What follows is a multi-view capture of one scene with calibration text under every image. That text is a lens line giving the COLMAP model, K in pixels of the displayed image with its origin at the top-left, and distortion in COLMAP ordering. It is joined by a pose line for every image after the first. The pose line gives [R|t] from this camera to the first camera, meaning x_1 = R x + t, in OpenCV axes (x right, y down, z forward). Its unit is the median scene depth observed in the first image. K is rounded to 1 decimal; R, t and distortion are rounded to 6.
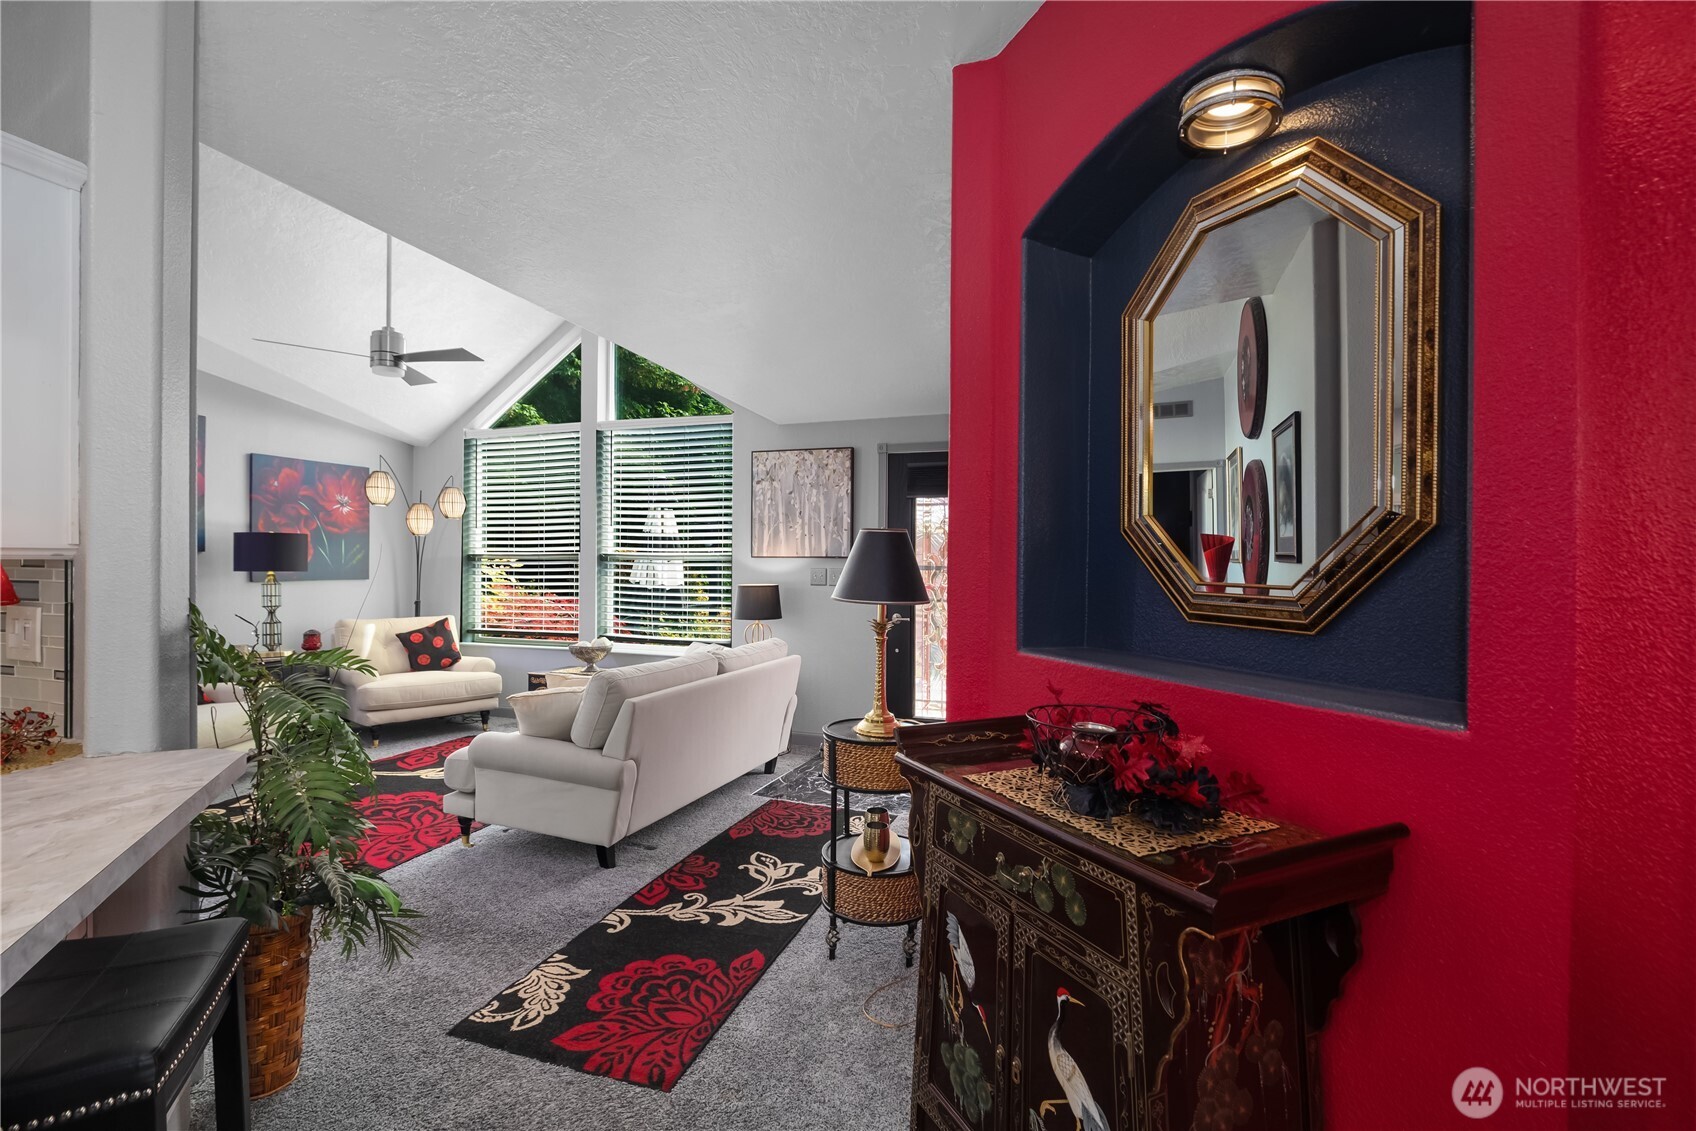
lens RADIAL K [[775.6, 0, 852.1], [0, 775.6, 566.1], [0, 0, 1]] dist [-0.007159, -0.000321]
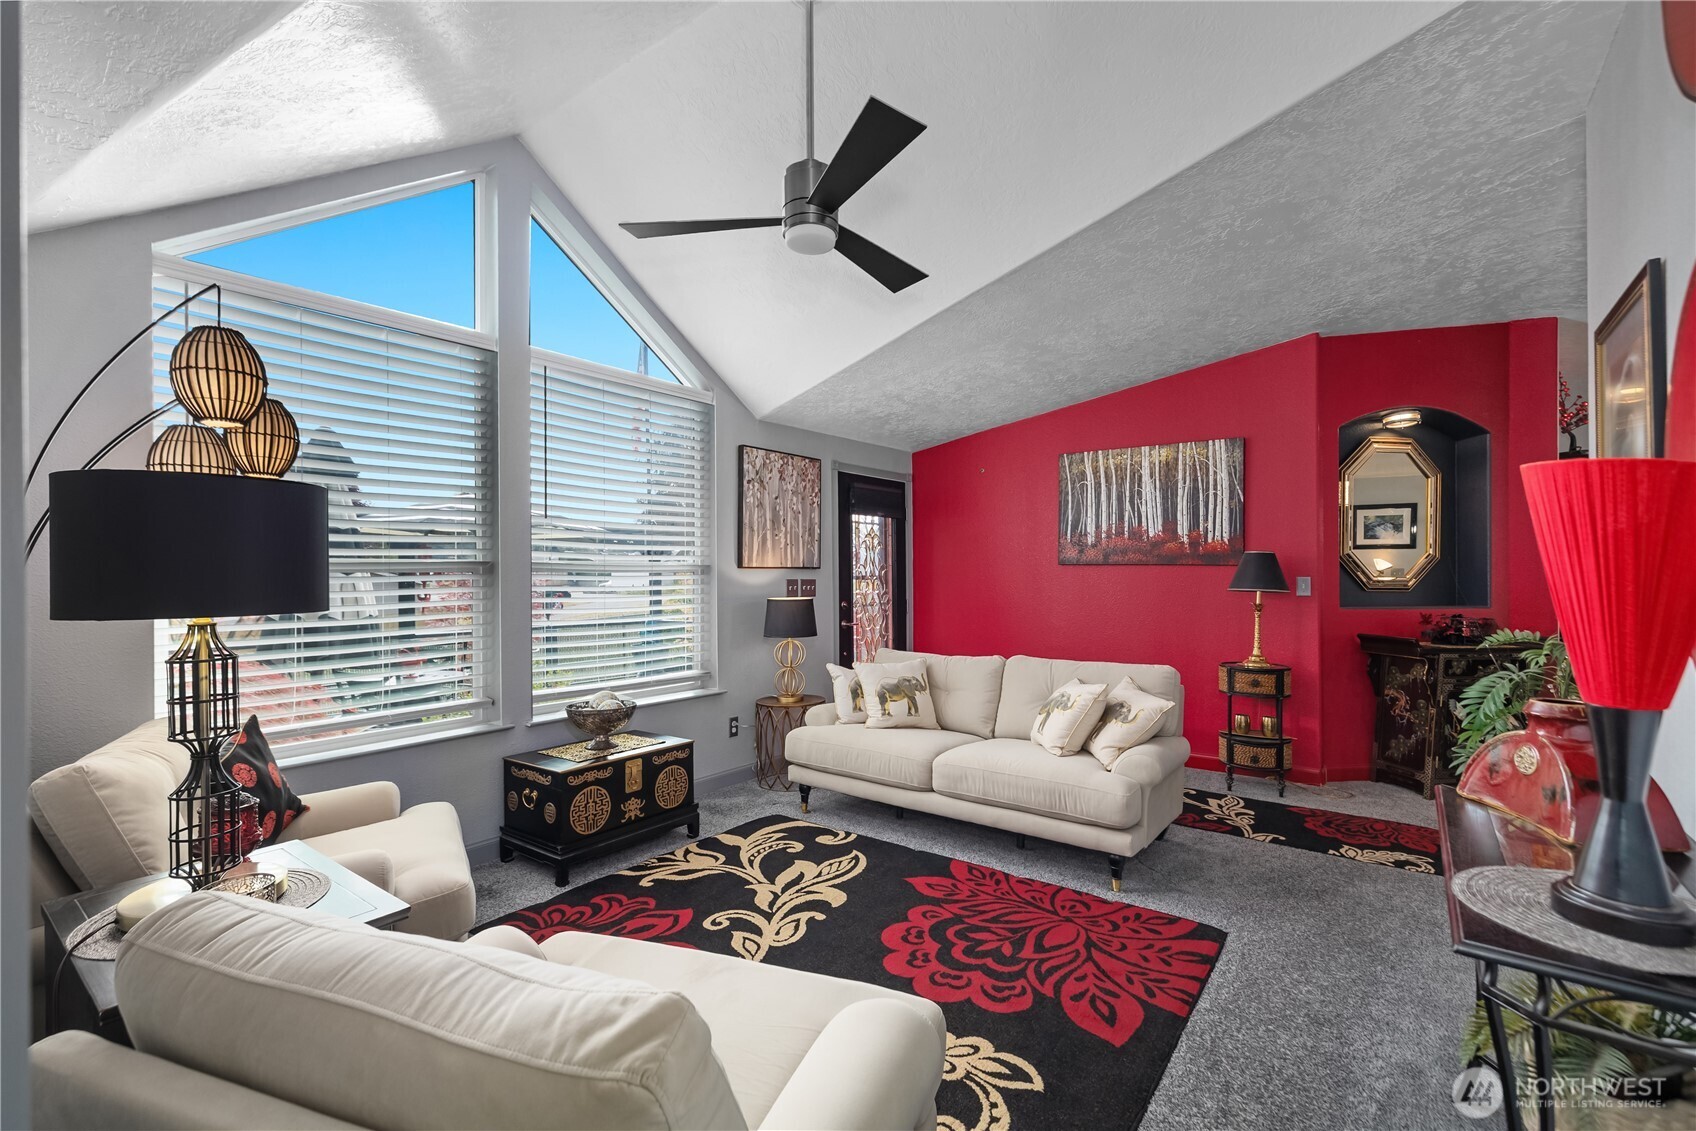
lens RADIAL K [[717.5, 0, 874.3], [0, 717.5, 579.8], [0, 0, 1]] dist [0.003409, 0.000315]
pose [[0.324592, -0.017673, 0.945689, -1.165399], [0.014455, 0.999801, 0.013723, -0.010502], [-0.945744, 0.009216, 0.324783, 0.845979]]
